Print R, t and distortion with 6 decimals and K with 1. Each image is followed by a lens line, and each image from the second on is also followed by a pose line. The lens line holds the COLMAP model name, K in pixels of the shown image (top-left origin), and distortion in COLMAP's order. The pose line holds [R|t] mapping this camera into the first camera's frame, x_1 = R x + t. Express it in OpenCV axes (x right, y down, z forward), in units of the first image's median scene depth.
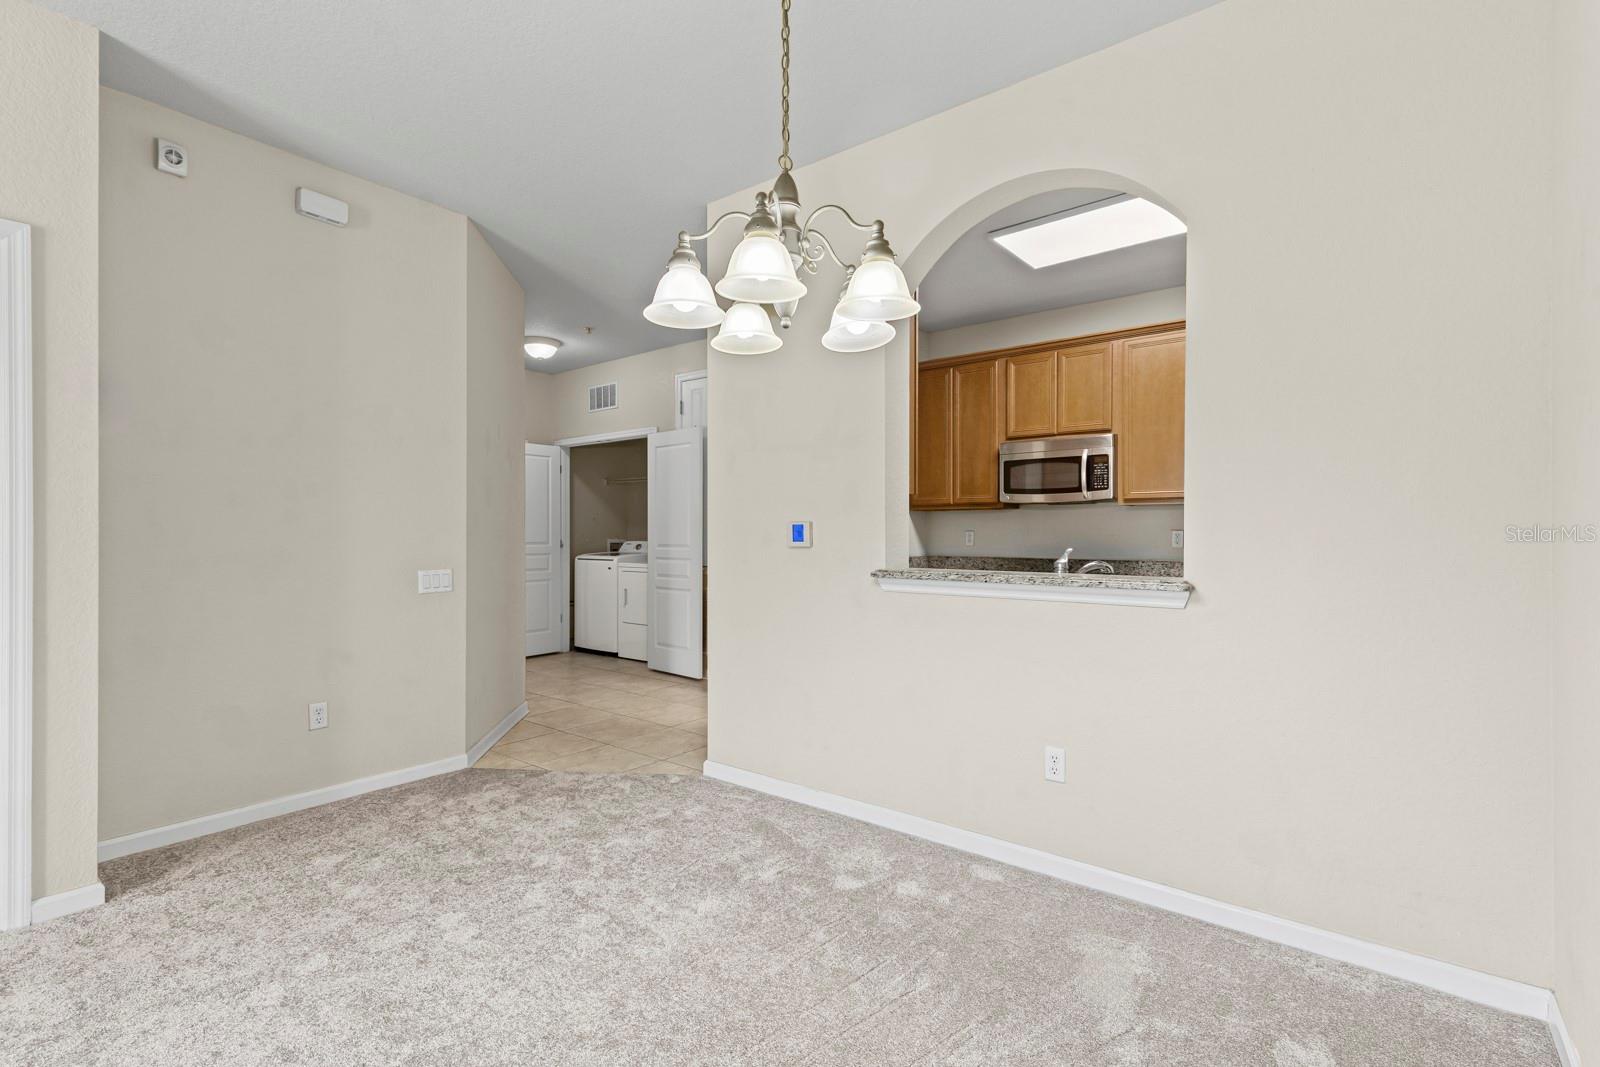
lens RADIAL K [[732.7, 0, 802.7], [0, 732.7, 532.3], [0, 0, 1]] dist [0.011054, -0.001026]
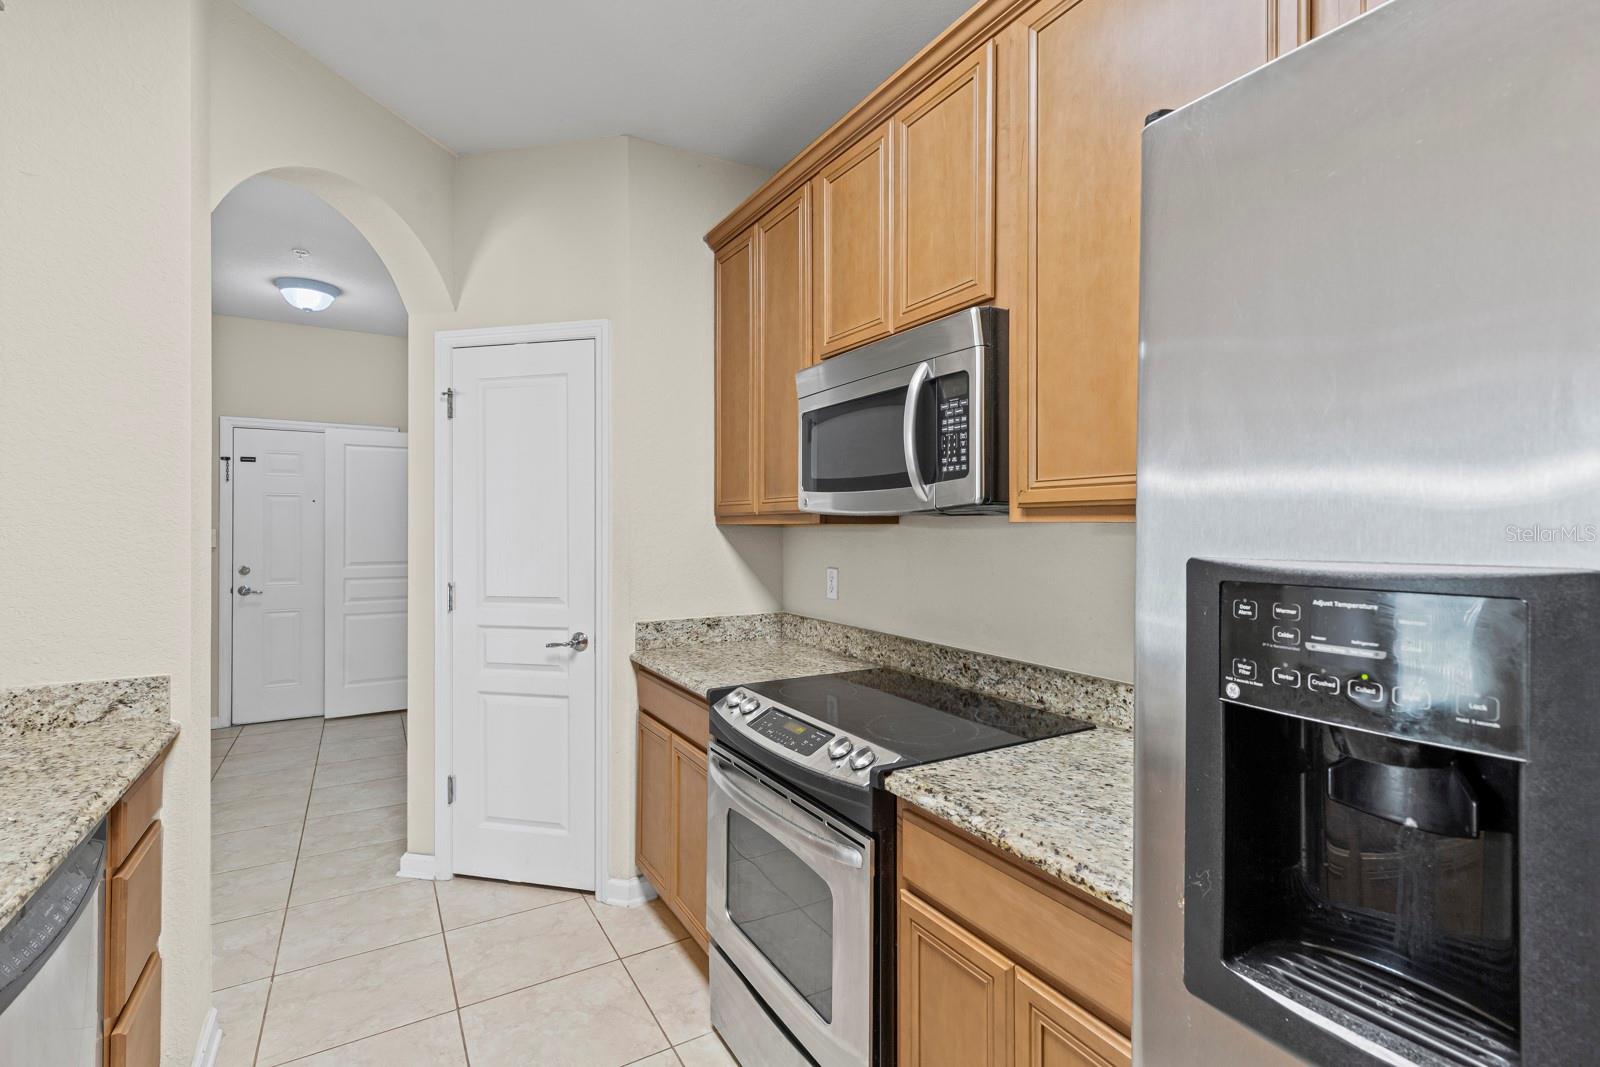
lens RADIAL K [[732.7, 0, 794.6], [0, 732.7, 525.0], [0, 0, 1]] dist [0.011054, -0.001026]
pose [[0.937246, -0.003787, -0.348649, 0.457461], [0.004682, 0.999988, 0.001727, -0.037674], [0.348638, -0.003251, 0.937252, 0.661433]]
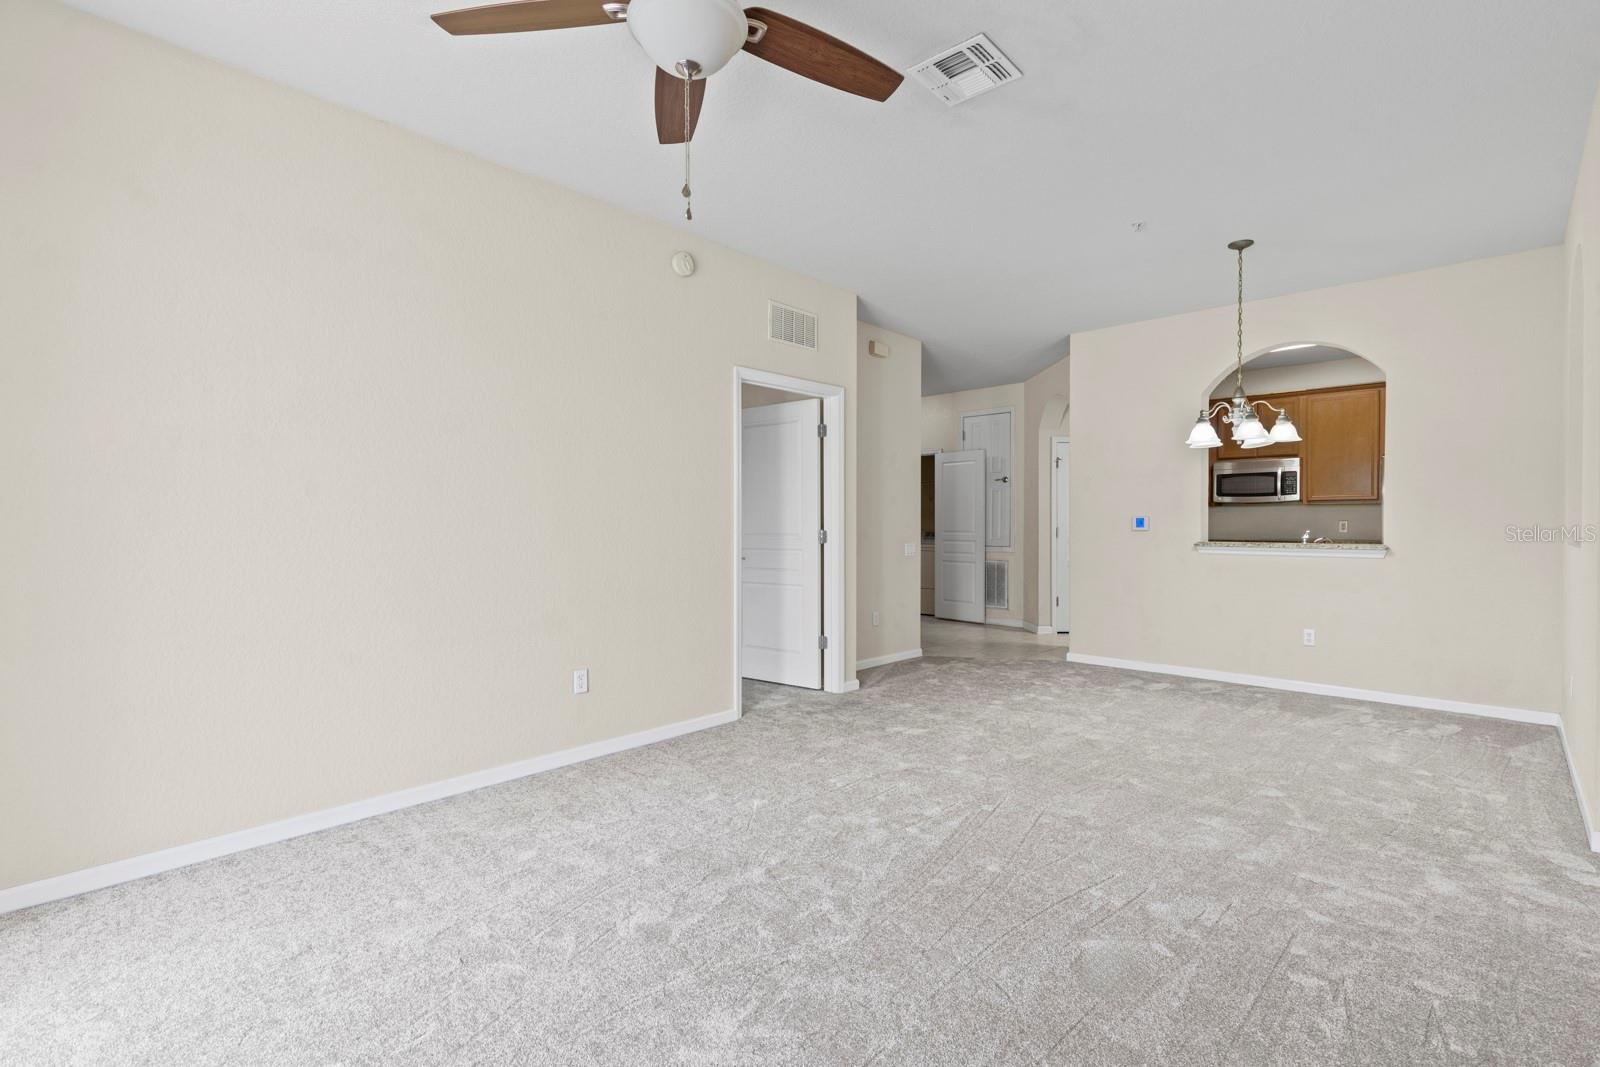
lens RADIAL K [[732.7, 0, 802.5], [0, 732.7, 528.7], [0, 0, 1]] dist [0.011054, -0.001026]
pose [[0.996009, 0.000833, -0.089248, -0.474312], [-0.000011, 0.999958, 0.009212, -0.000392], [0.089252, -0.009174, 0.995967, -0.624438]]
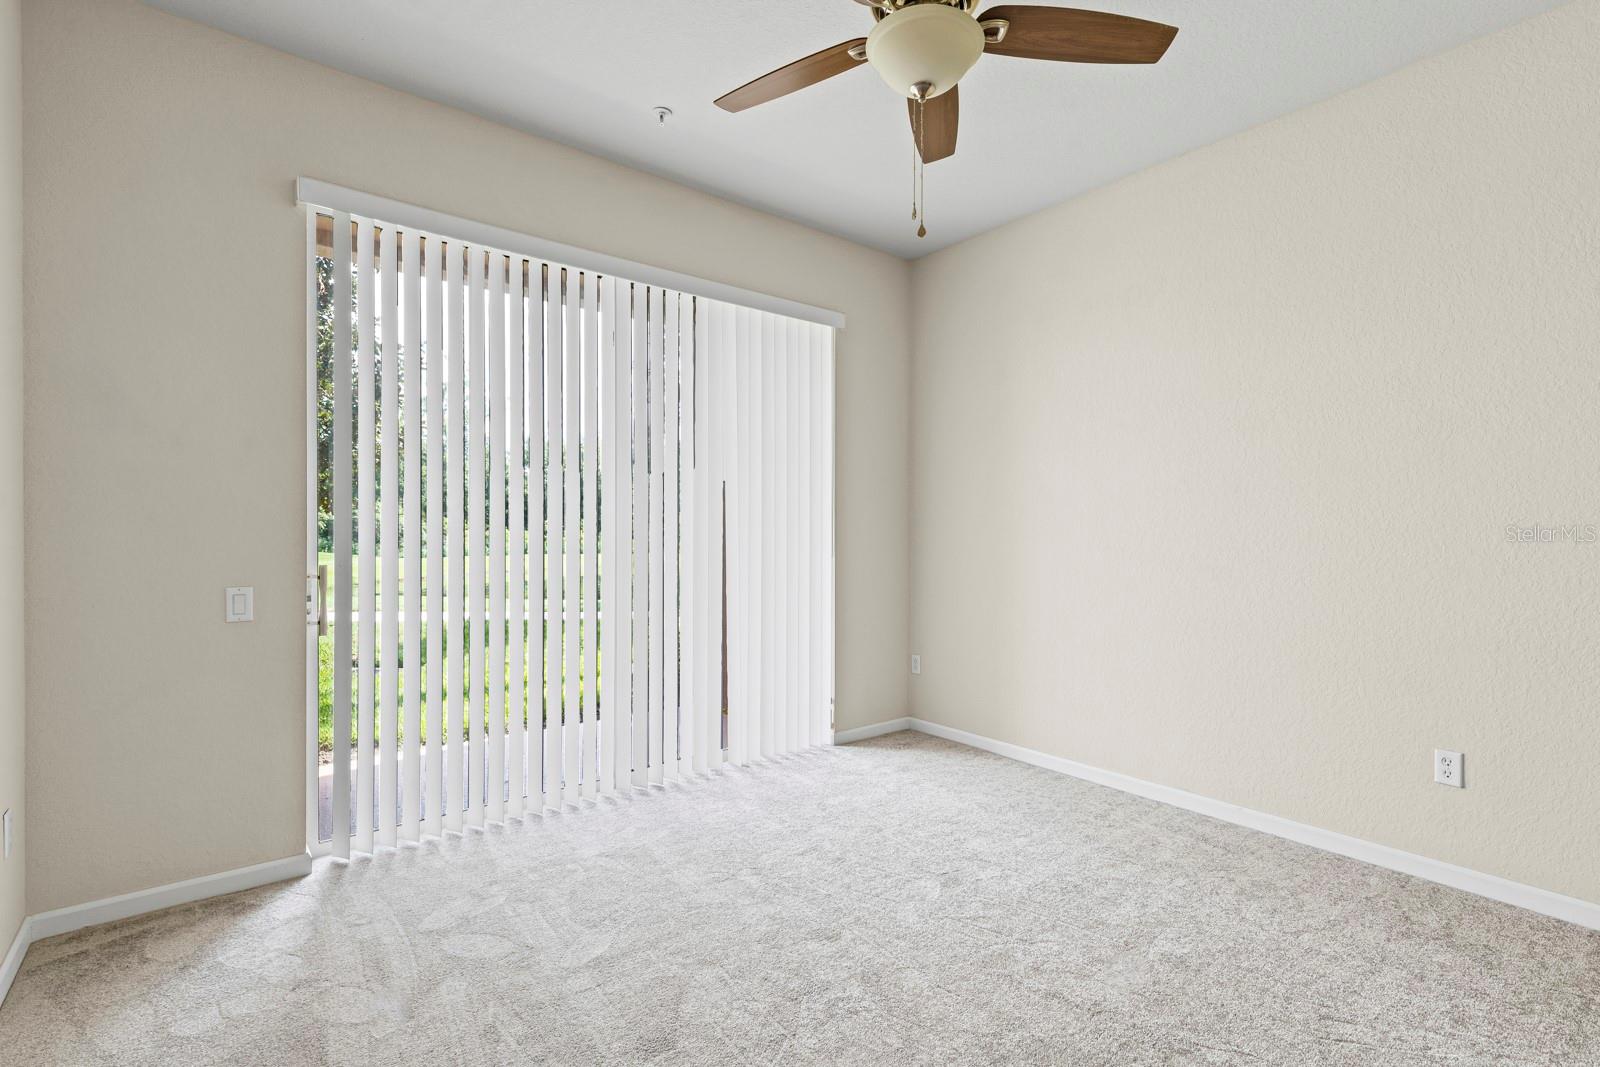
lens RADIAL K [[732.7, 0, 799.0], [0, 732.7, 530.6], [0, 0, 1]] dist [0.011054, -0.001026]
pose [[-0.229058, 0.002433, -0.973410, -0.159445], [-0.001840, 0.999994, 0.002932, -0.001457], [0.973411, 0.002463, -0.229052, -0.206551]]
